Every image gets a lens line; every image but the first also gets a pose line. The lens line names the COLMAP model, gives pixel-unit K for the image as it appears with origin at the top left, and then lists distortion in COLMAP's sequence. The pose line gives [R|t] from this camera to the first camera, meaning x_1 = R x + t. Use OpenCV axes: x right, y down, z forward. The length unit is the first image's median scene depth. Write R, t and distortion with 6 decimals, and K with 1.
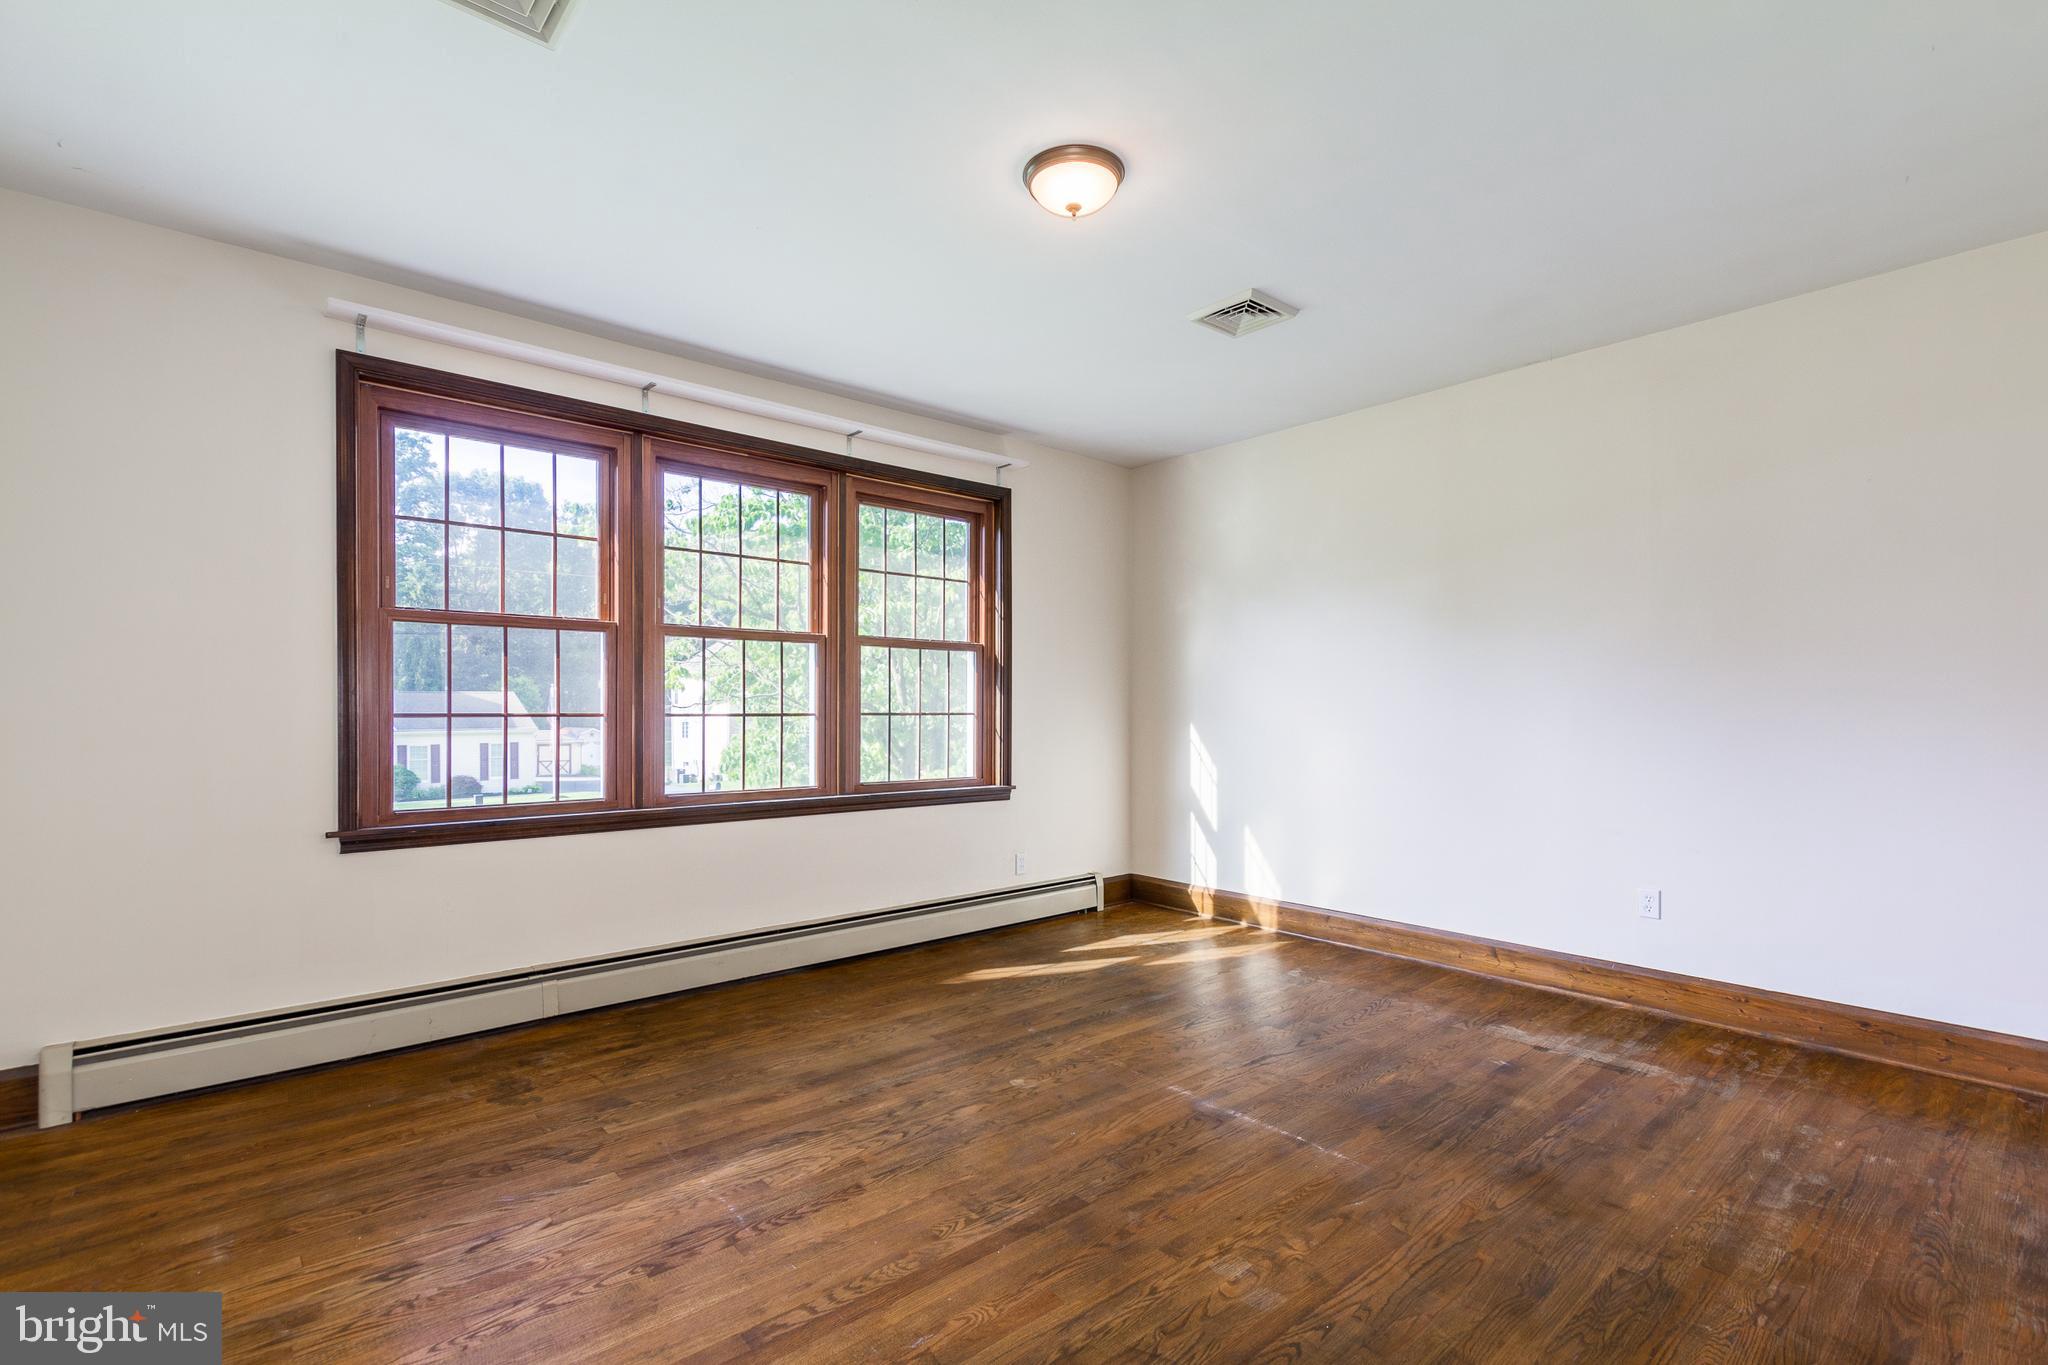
lens RADIAL K [[934.7, 0, 1023.9], [0, 934.7, 722.7], [0, 0, 1]] dist [0.010594, -0.003364]
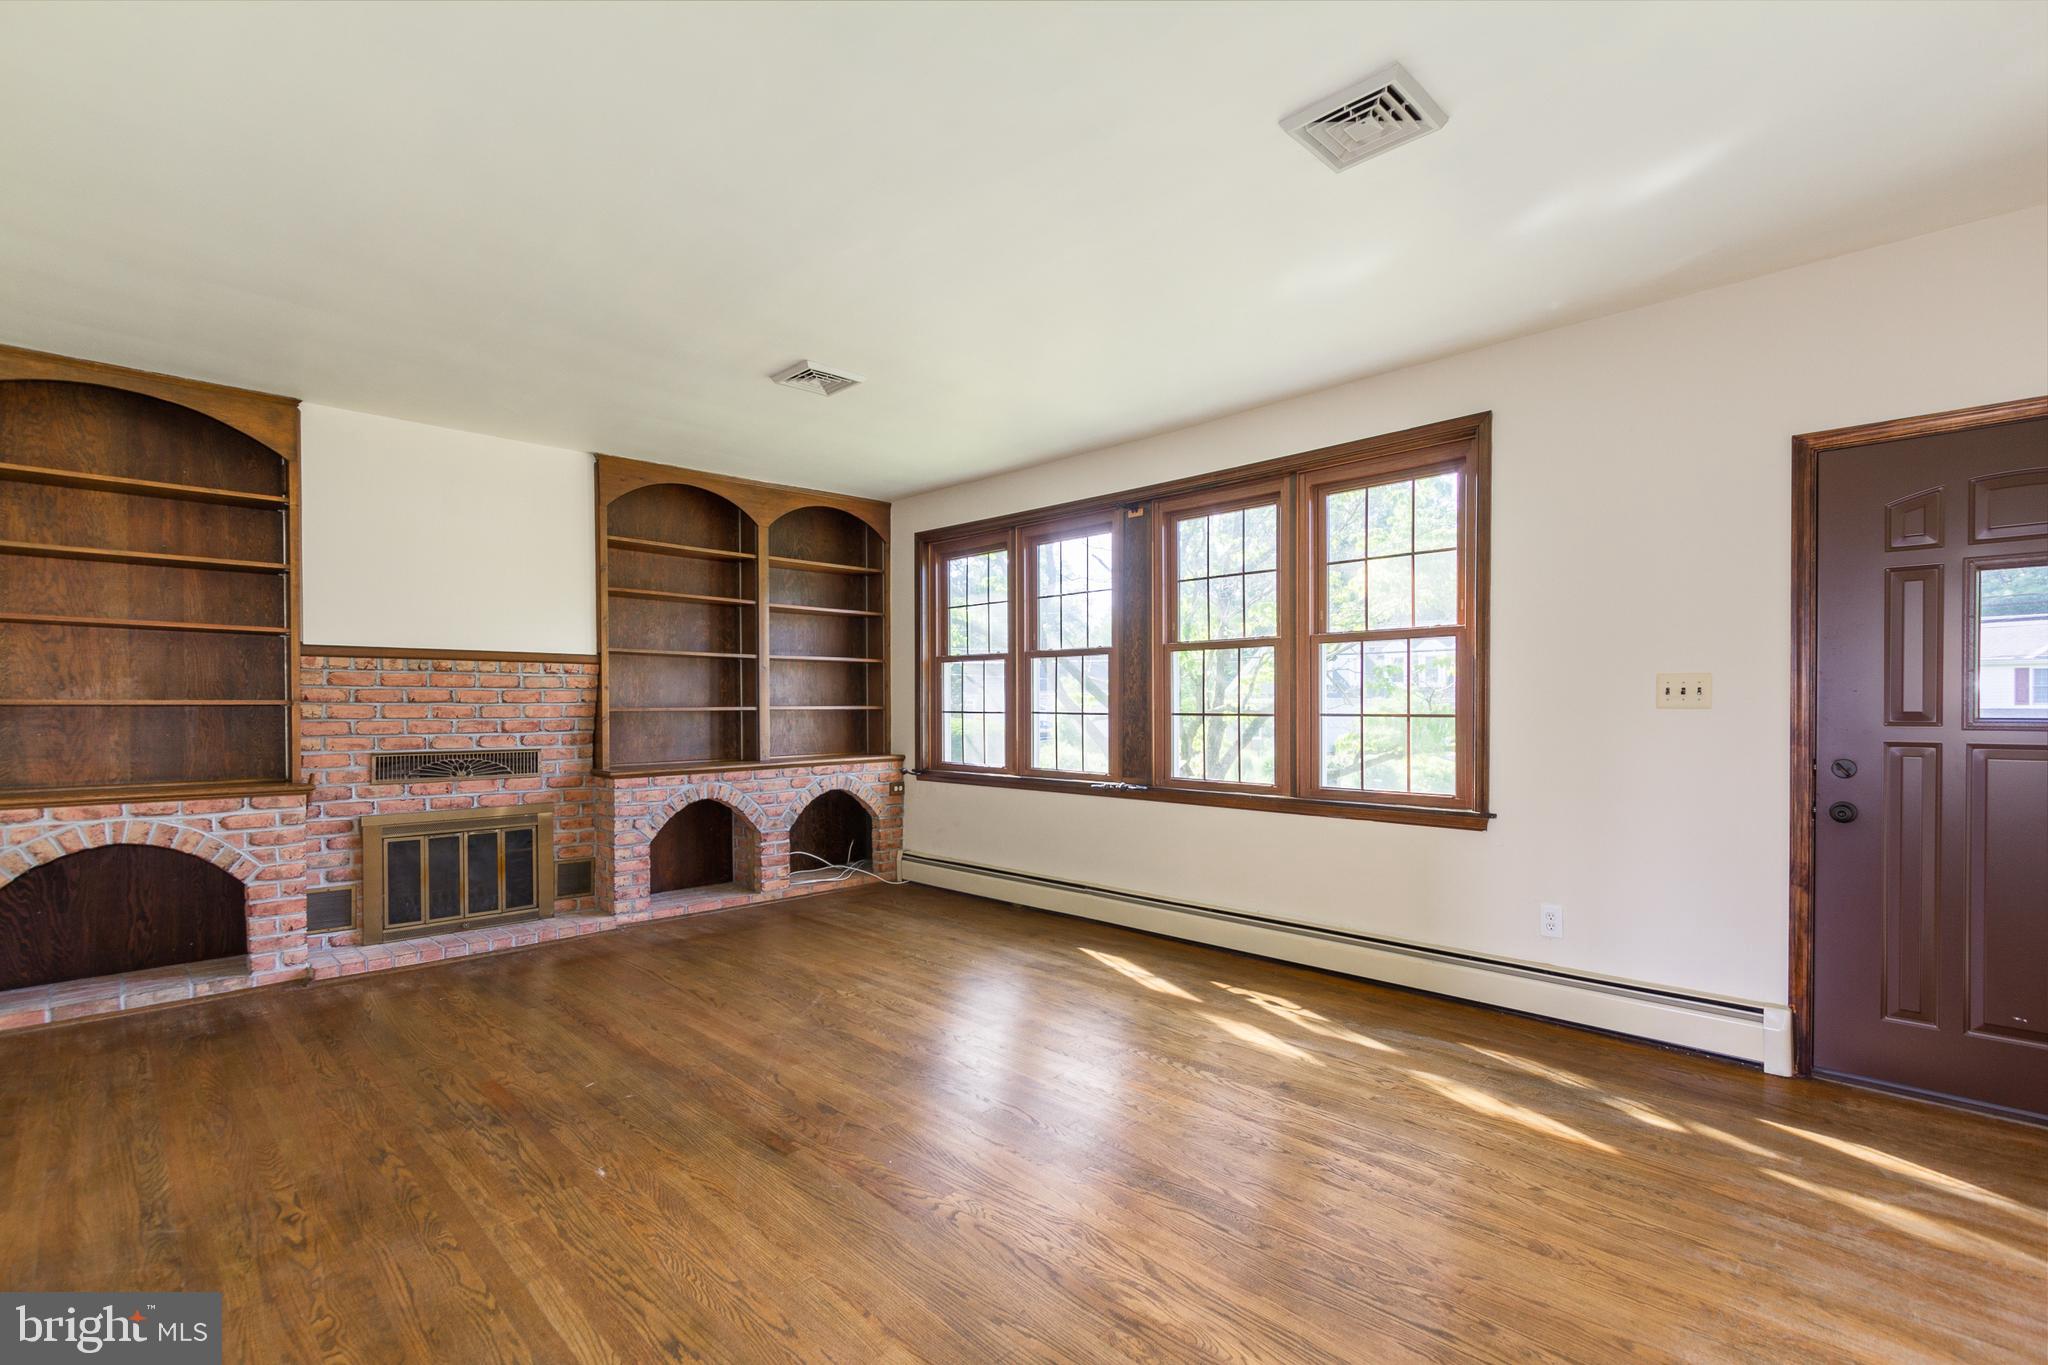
lens RADIAL K [[934.7, 0, 1028.8], [0, 934.7, 695.3], [0, 0, 1]] dist [0.010594, -0.003364]
pose [[0.080706, -0.017704, -0.996581, 1.032142], [-0.015009, 0.999707, -0.018975, -0.008374], [0.996625, 0.016489, 0.080416, 0.849035]]
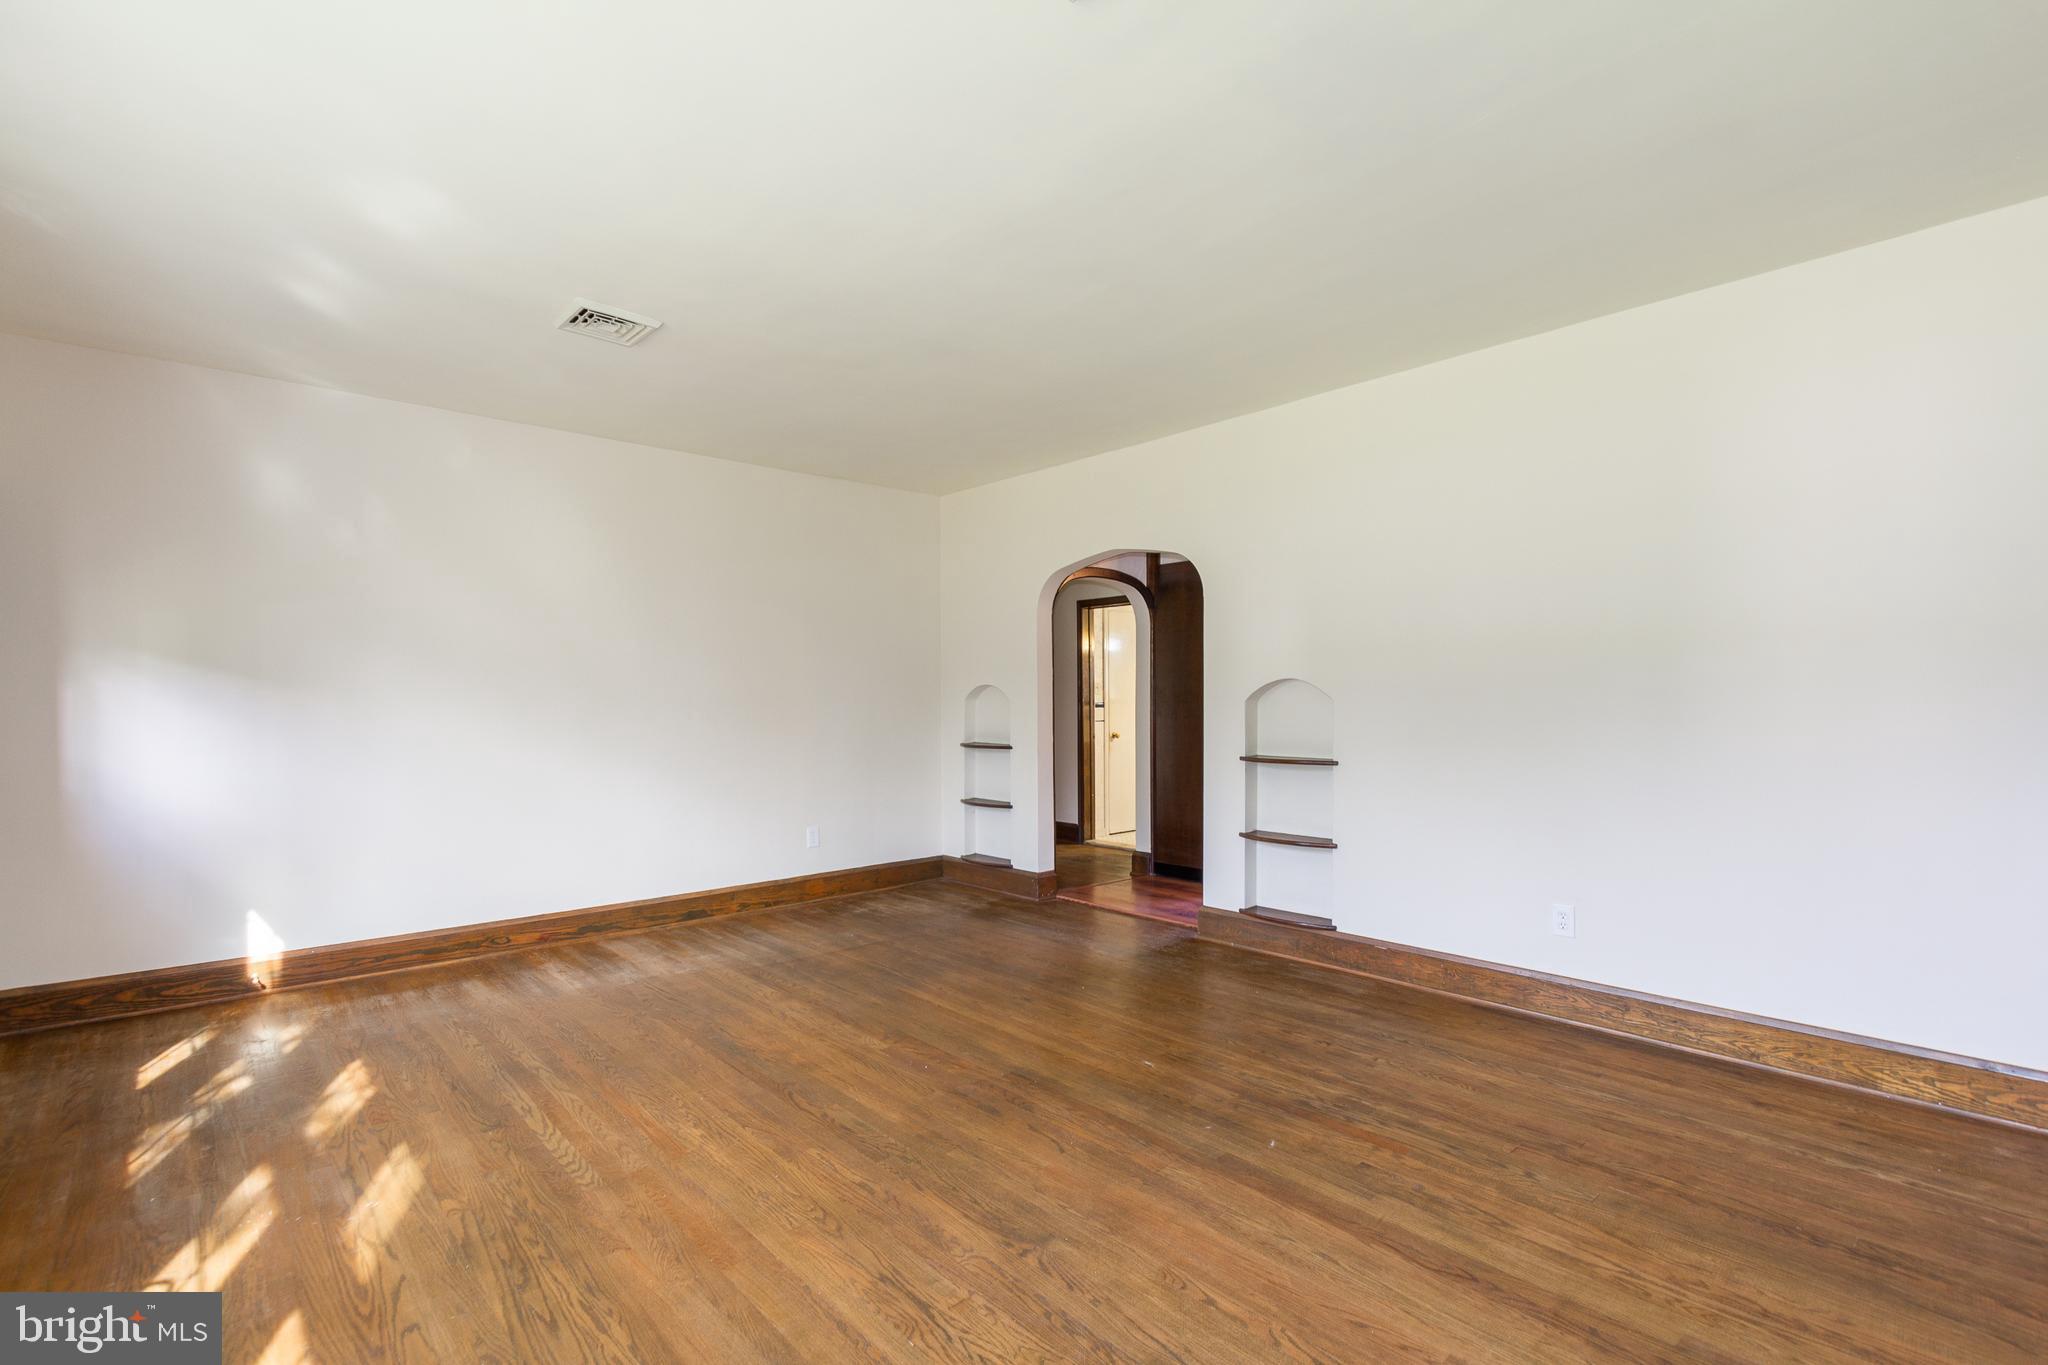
lens RADIAL K [[934.7, 0, 1027.6], [0, 934.7, 694.2], [0, 0, 1]] dist [0.010594, -0.003364]
pose [[-0.031192, -0.001870, 0.999512, -0.658025], [0.027405, 0.999621, 0.002726, -0.021359], [-0.999138, 0.027476, -0.031129, 0.723699]]
